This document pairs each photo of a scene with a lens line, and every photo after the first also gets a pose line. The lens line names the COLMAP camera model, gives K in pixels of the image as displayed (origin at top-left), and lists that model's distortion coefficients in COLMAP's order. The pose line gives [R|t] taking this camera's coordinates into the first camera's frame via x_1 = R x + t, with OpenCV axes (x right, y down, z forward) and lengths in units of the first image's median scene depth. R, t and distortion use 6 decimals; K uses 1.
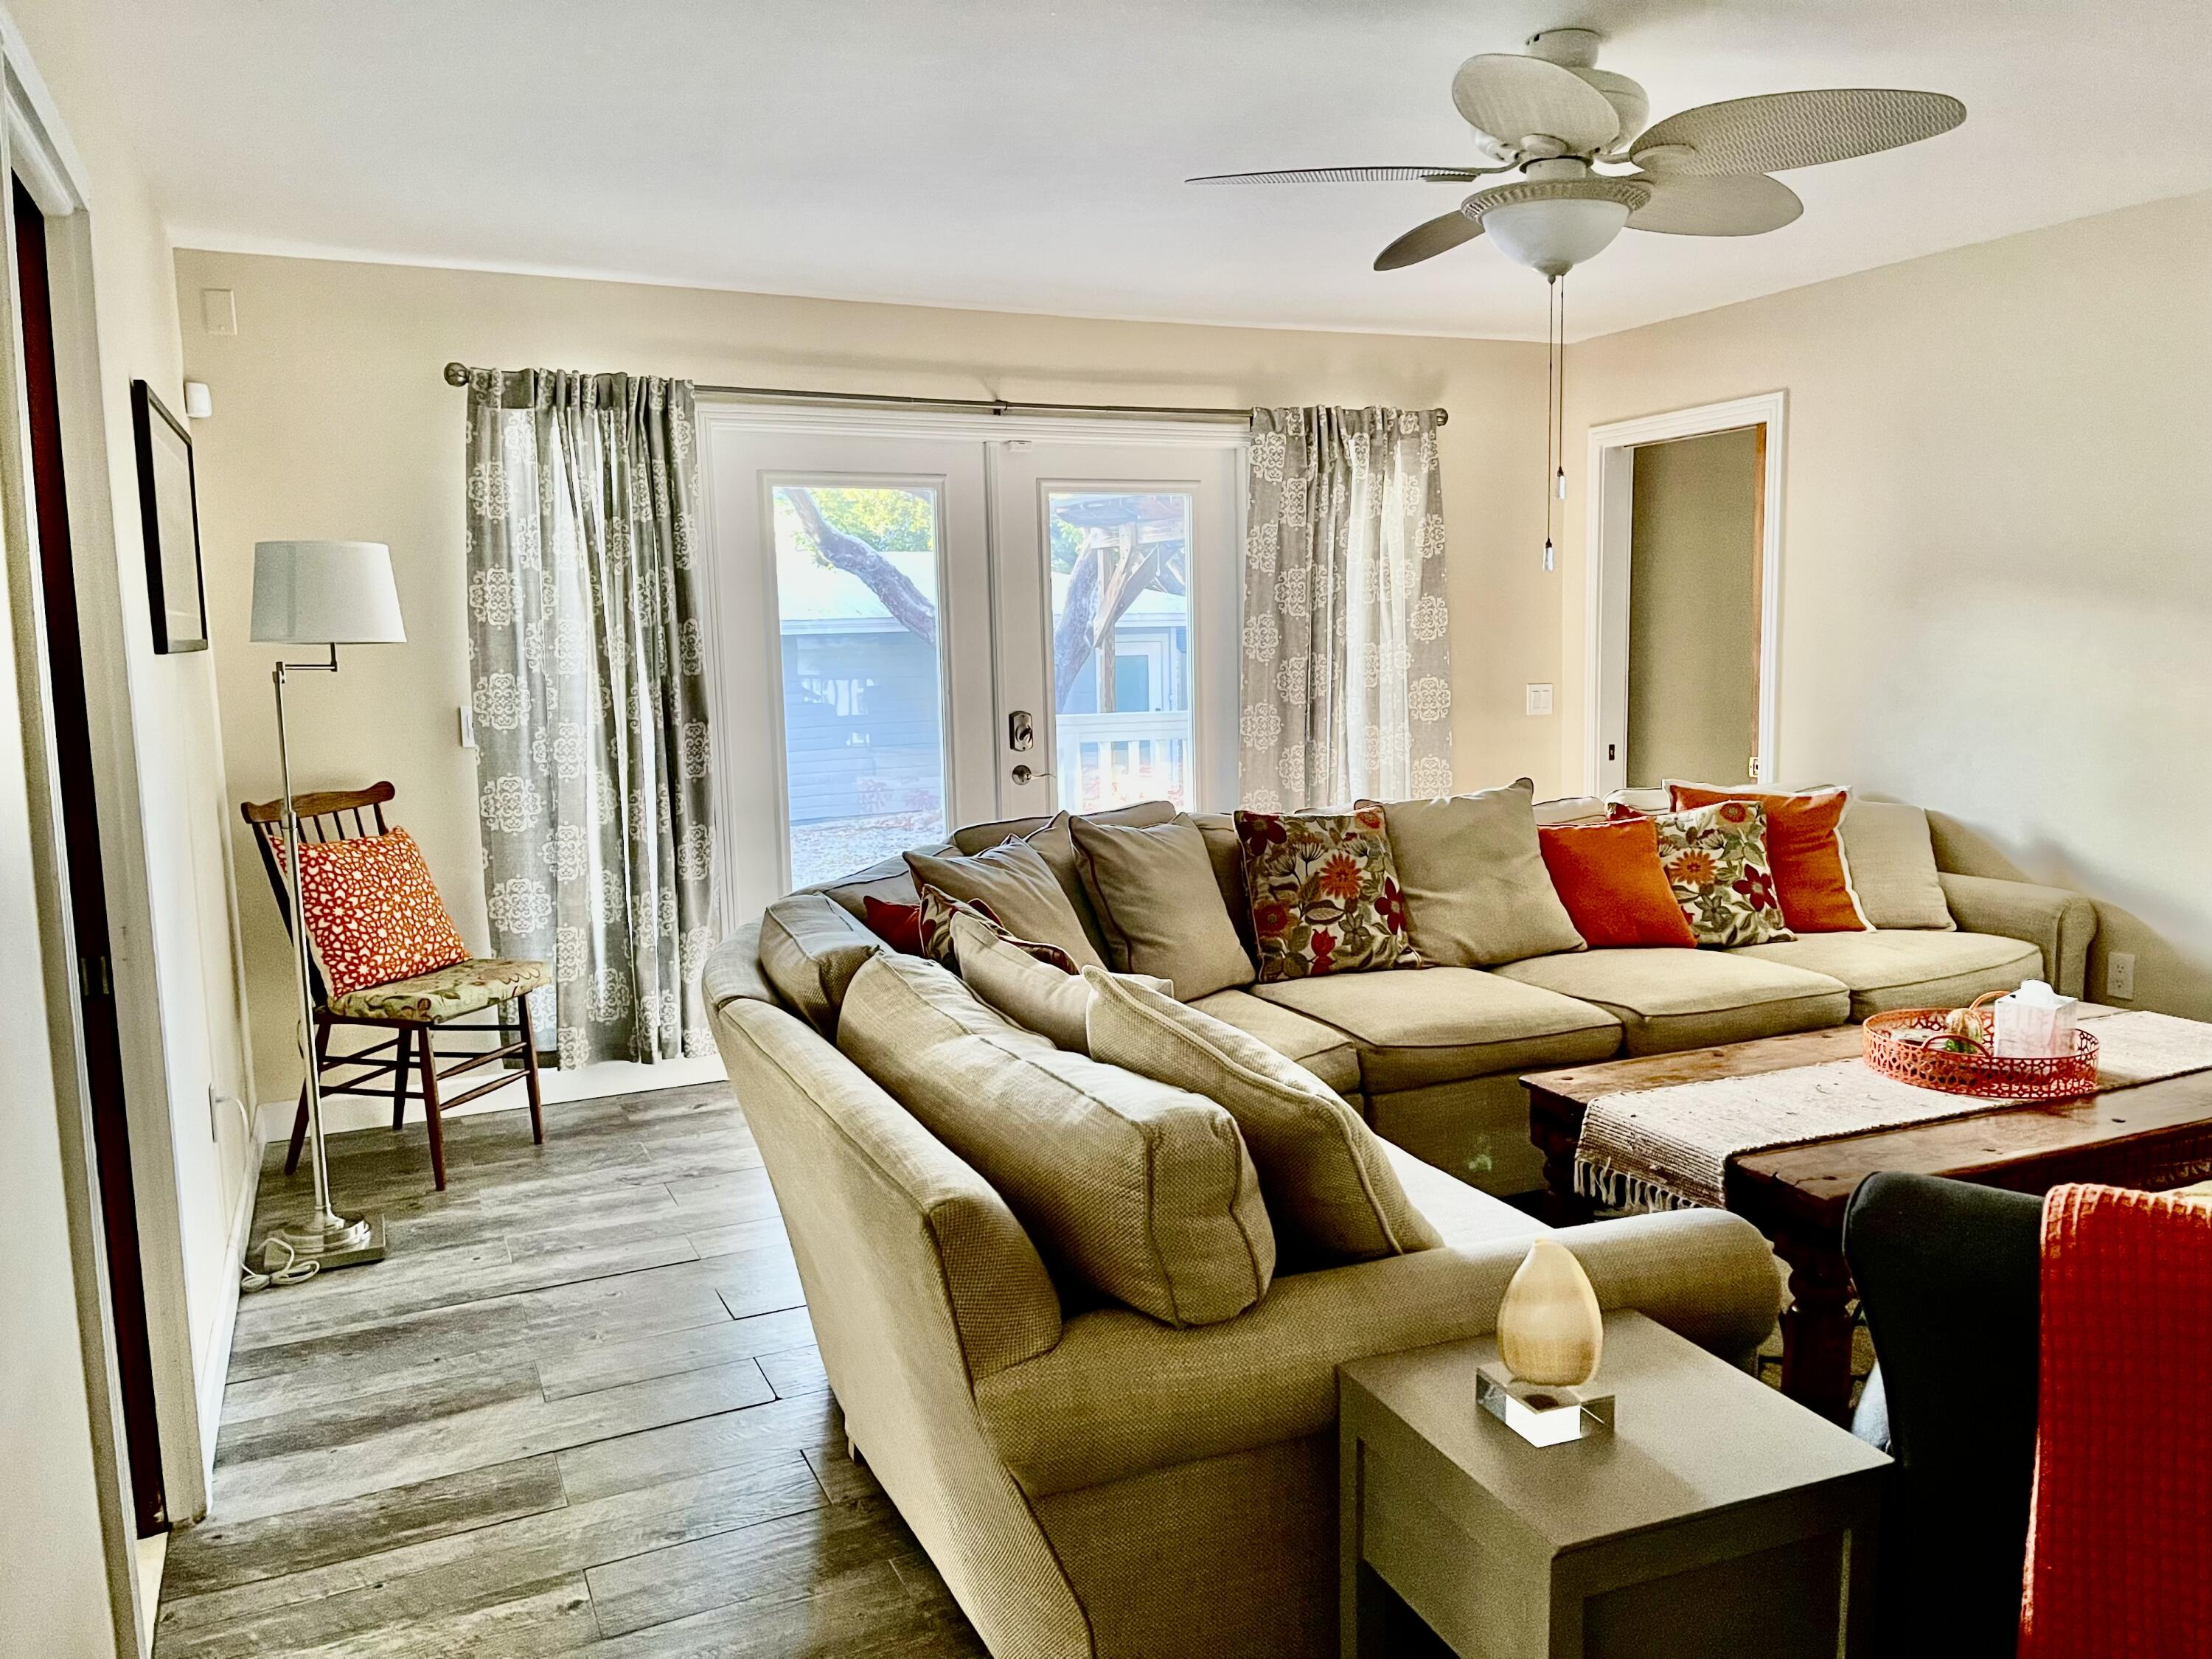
lens RADIAL K [[1740.7, 0, 1113.6], [0, 1740.7, 830.8], [0, 0, 1]] dist [0.083998, -0.005791]
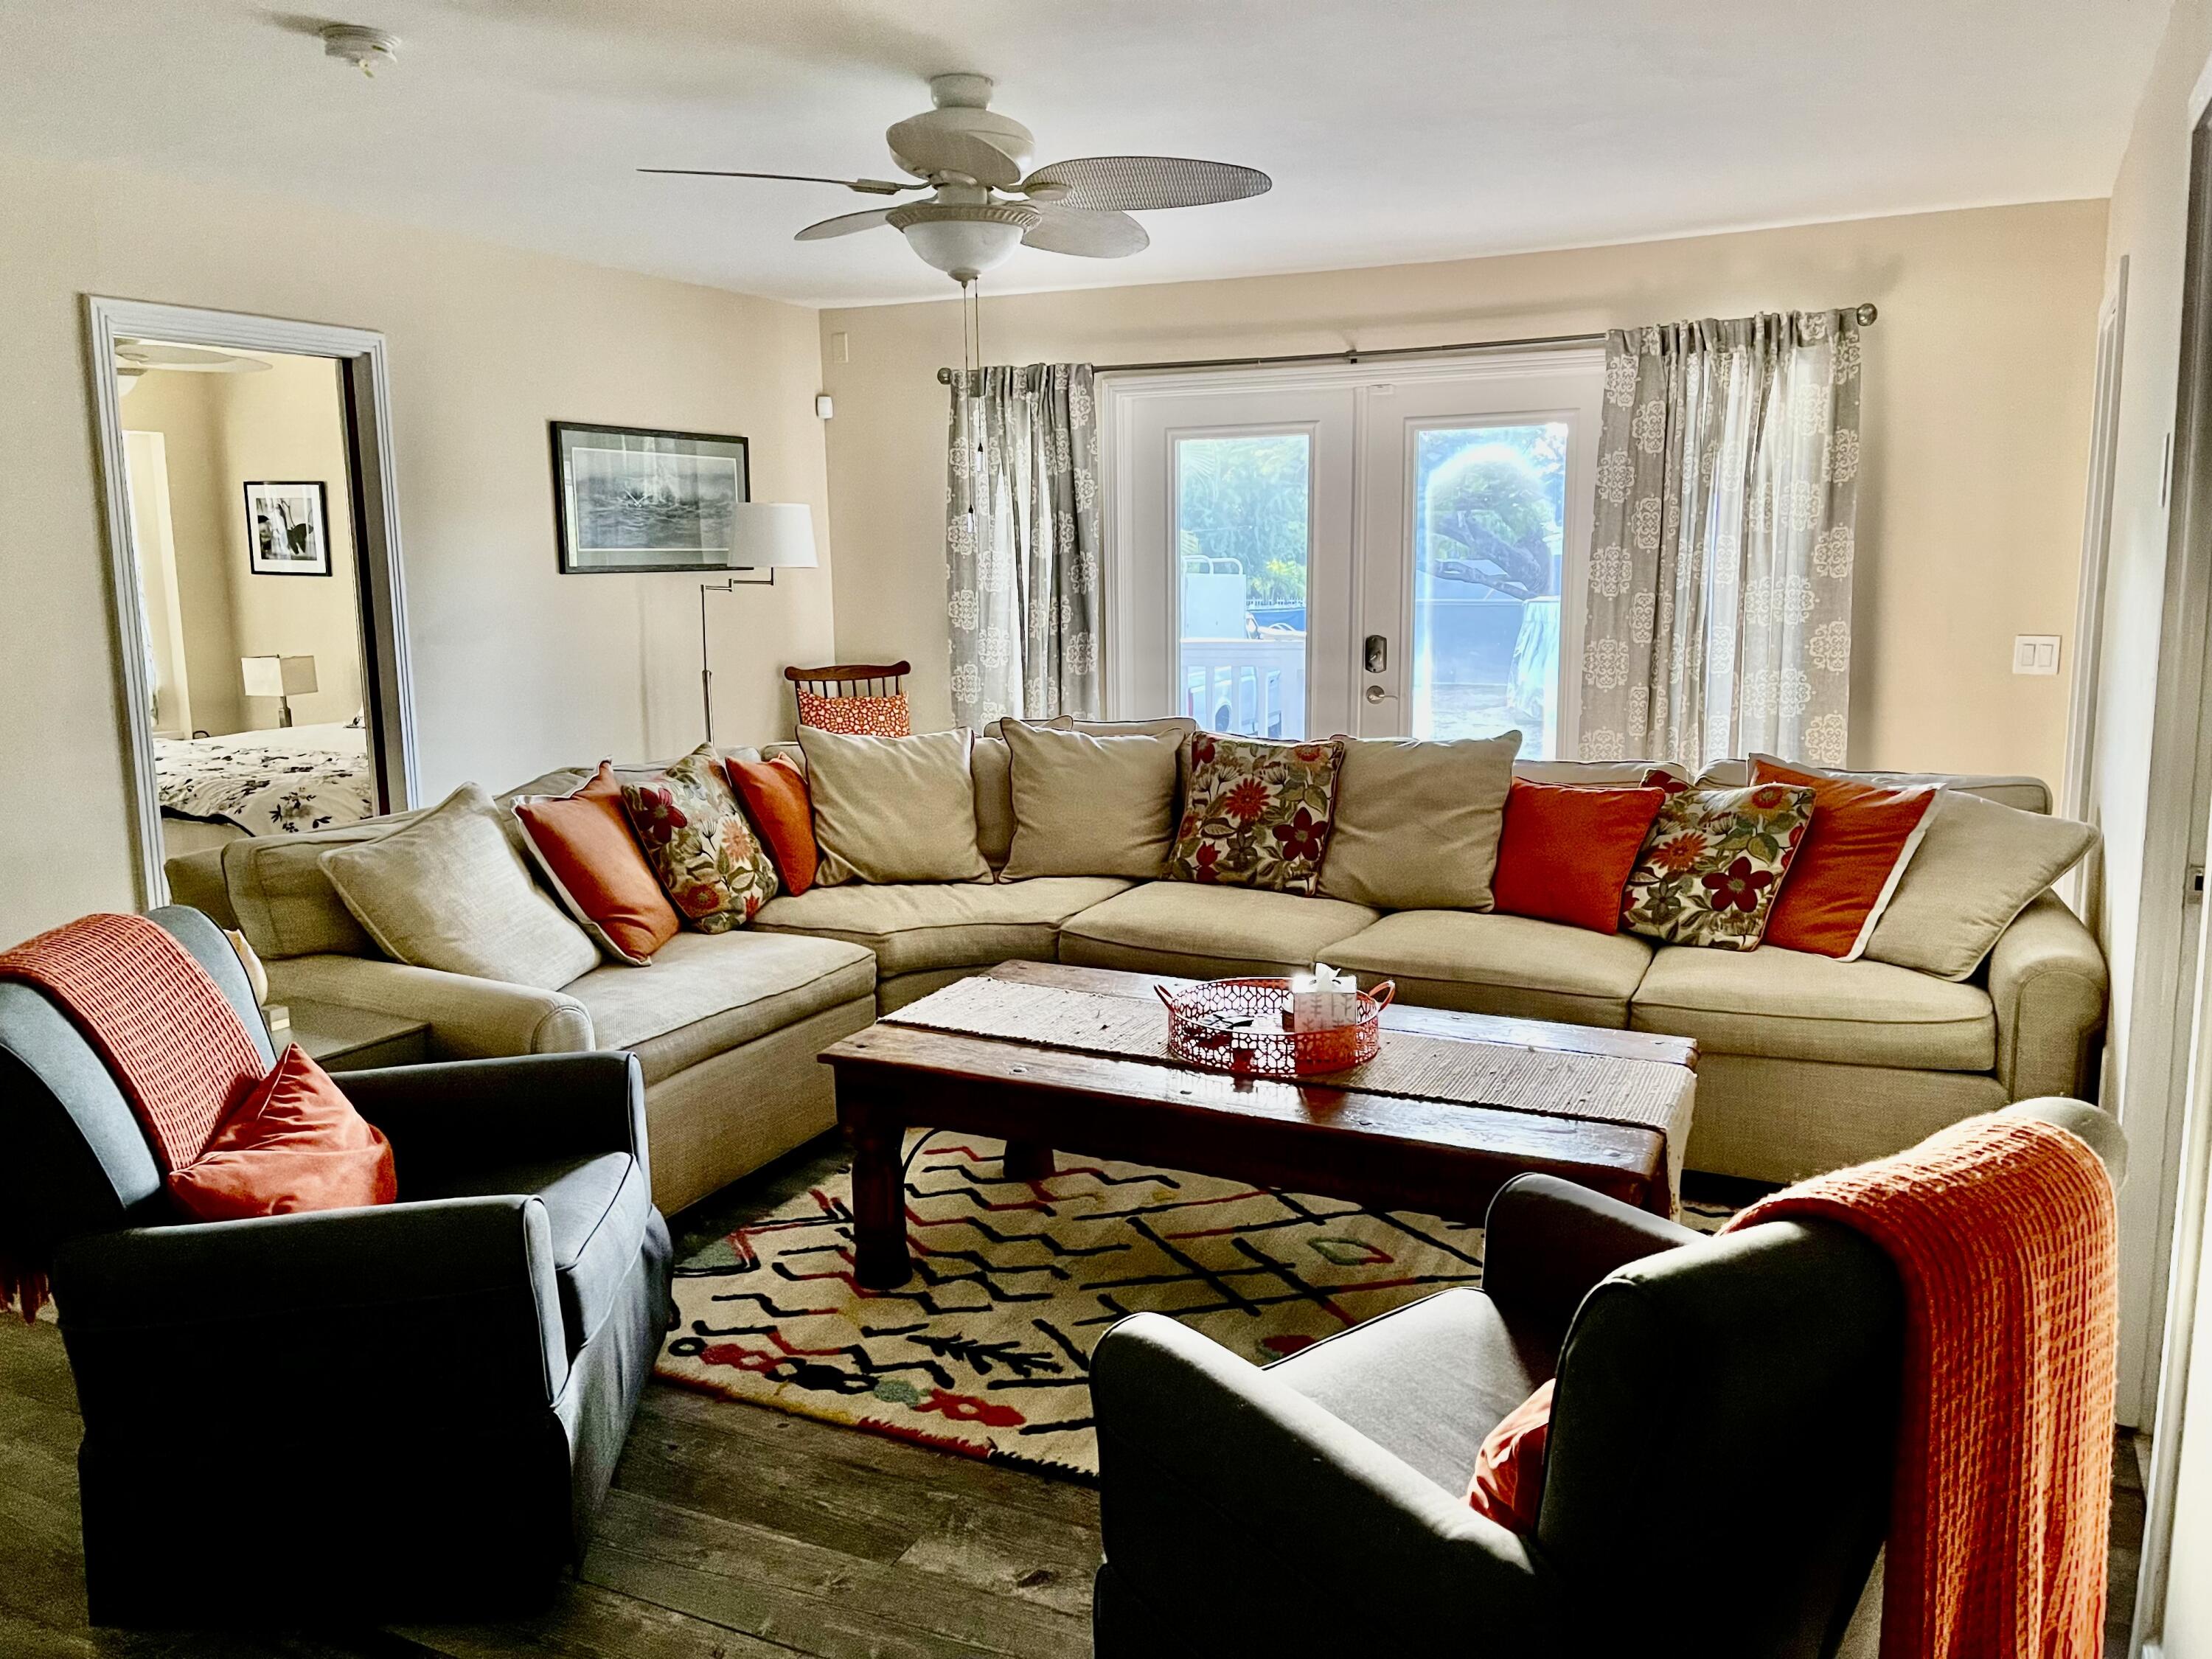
lens RADIAL K [[1740.7, 0, 1116.7], [0, 1740.7, 832.5], [0, 0, 1]] dist [0.083998, -0.005791]
pose [[0.614797, 0.140464, -0.776076, 0.841766], [-0.094652, 0.990041, 0.104208, -0.053761], [0.782985, 0.009390, 0.621970, 0.230845]]
